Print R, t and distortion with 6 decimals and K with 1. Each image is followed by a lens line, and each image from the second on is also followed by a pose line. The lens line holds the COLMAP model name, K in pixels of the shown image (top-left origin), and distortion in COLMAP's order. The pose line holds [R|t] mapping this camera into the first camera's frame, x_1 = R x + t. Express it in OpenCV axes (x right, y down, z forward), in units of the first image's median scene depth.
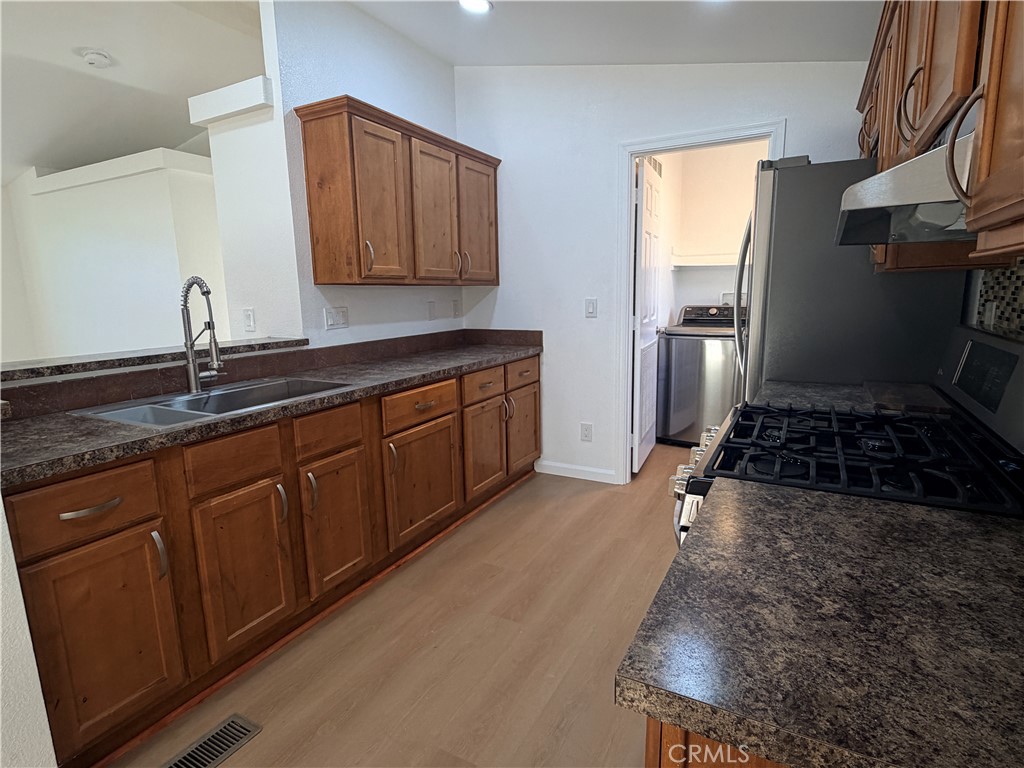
lens RADIAL K [[542.6, 0, 512.0], [0, 542.6, 384.0], [0, 0, 1]] dist [0.001710, -0.001267]
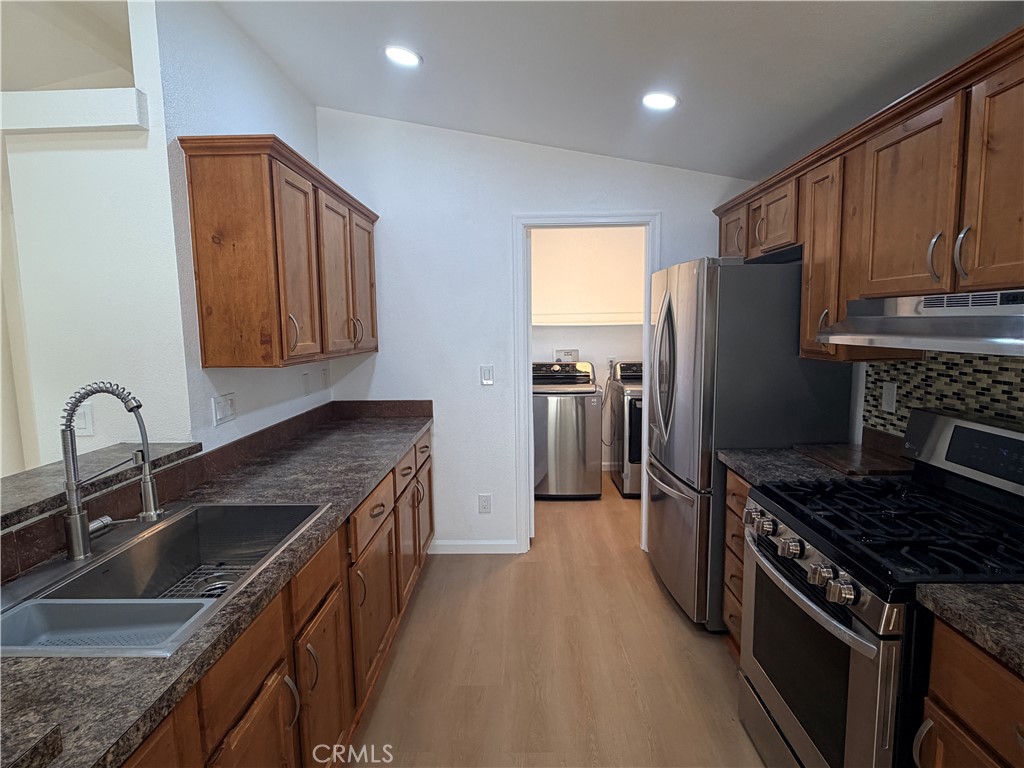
lens RADIAL K [[542.6, 0, 512.0], [0, 542.6, 384.0], [0, 0, 1]] dist [0.001710, -0.001267]
pose [[0.890546, -0.044233, 0.452738, -0.344467], [0.075045, 0.995910, -0.050314, -0.098132], [-0.448661, 0.078782, 0.890223, 0.157055]]
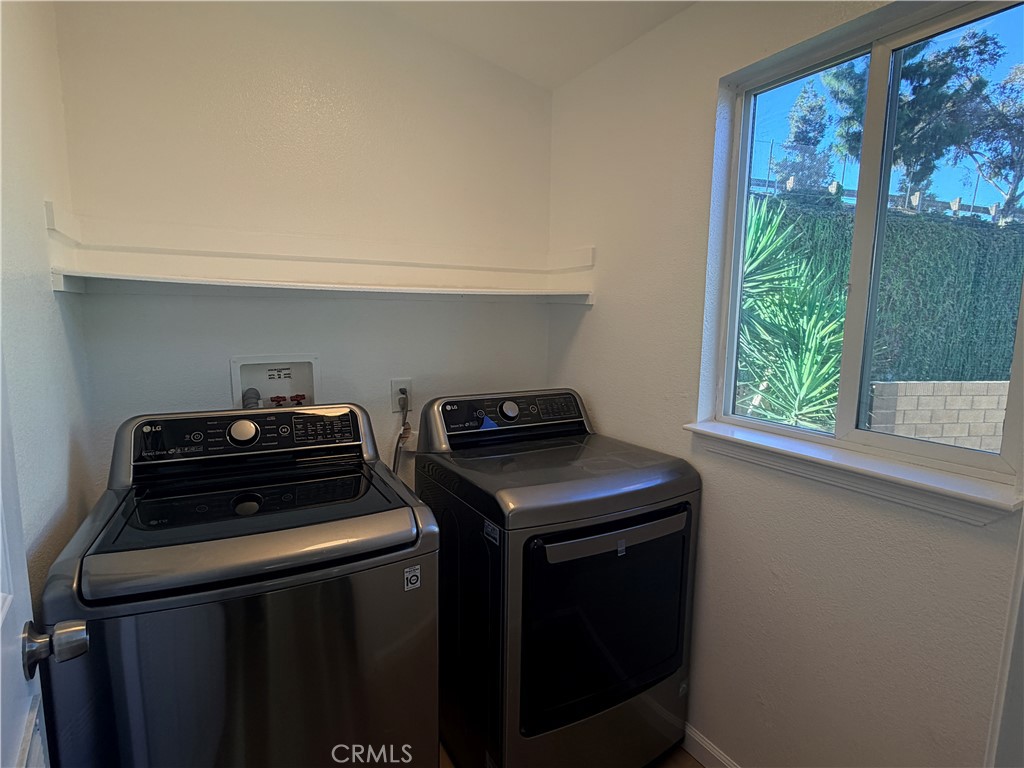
lens RADIAL K [[542.6, 0, 512.0], [0, 542.6, 384.0], [0, 0, 1]] dist [0.001710, -0.001267]
pose [[0.526609, -0.083496, 0.845998, 0.333167], [0.120235, 0.992476, 0.023110, -0.266032], [-0.841562, 0.089548, 0.532686, 1.242337]]
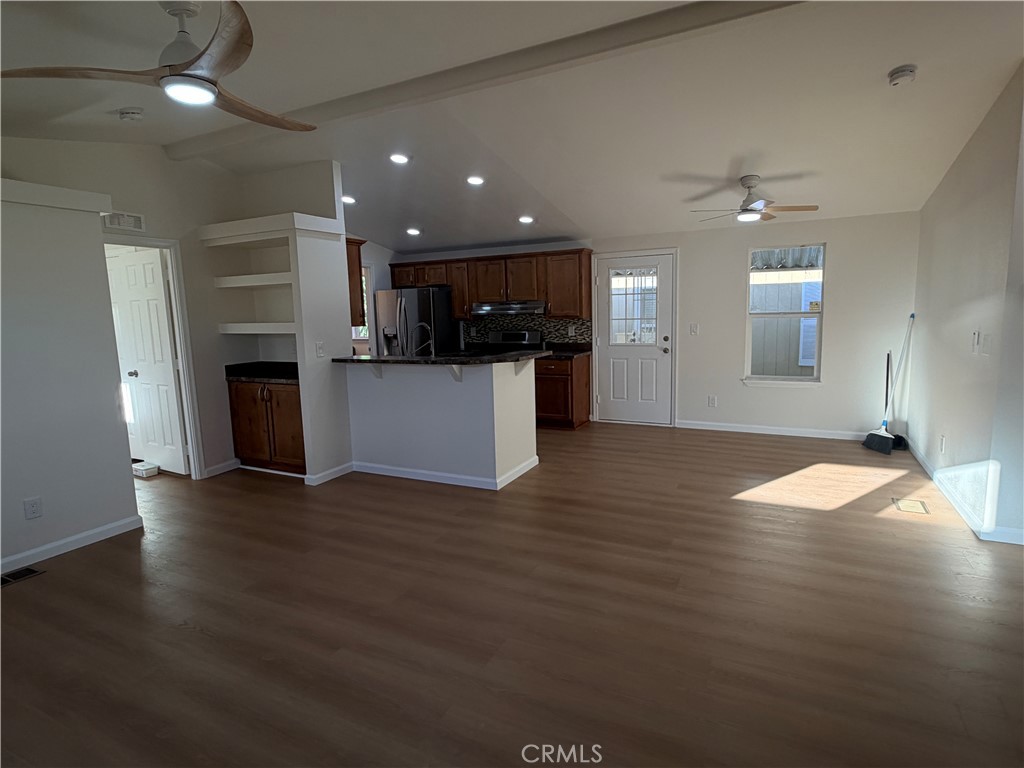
lens RADIAL K [[542.6, 0, 512.0], [0, 542.6, 384.0], [0, 0, 1]] dist [0.001710, -0.001267]
pose [[-0.024640, -0.116601, 0.992873, -2.369131], [0.201030, 0.972309, 0.119175, -0.108014], [-0.979275, 0.202534, -0.000517, 0.510595]]
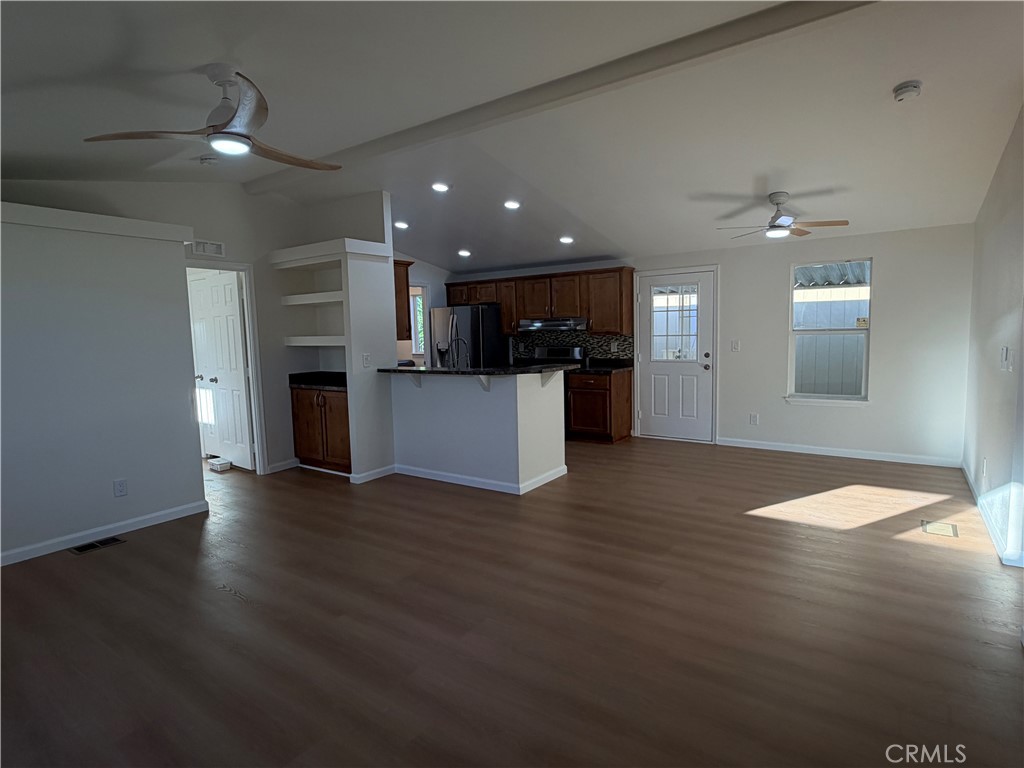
lens RADIAL K [[543.3, 0, 512.0], [0, 543.3, 384.0], [0, 0, 1]] dist [0.002406, 0.000001]
pose [[0.118239, -0.080403, 0.989725, -2.469012], [0.193854, 0.979408, 0.056405, -0.056383], [-0.973879, 0.185193, 0.131391, 0.344668]]
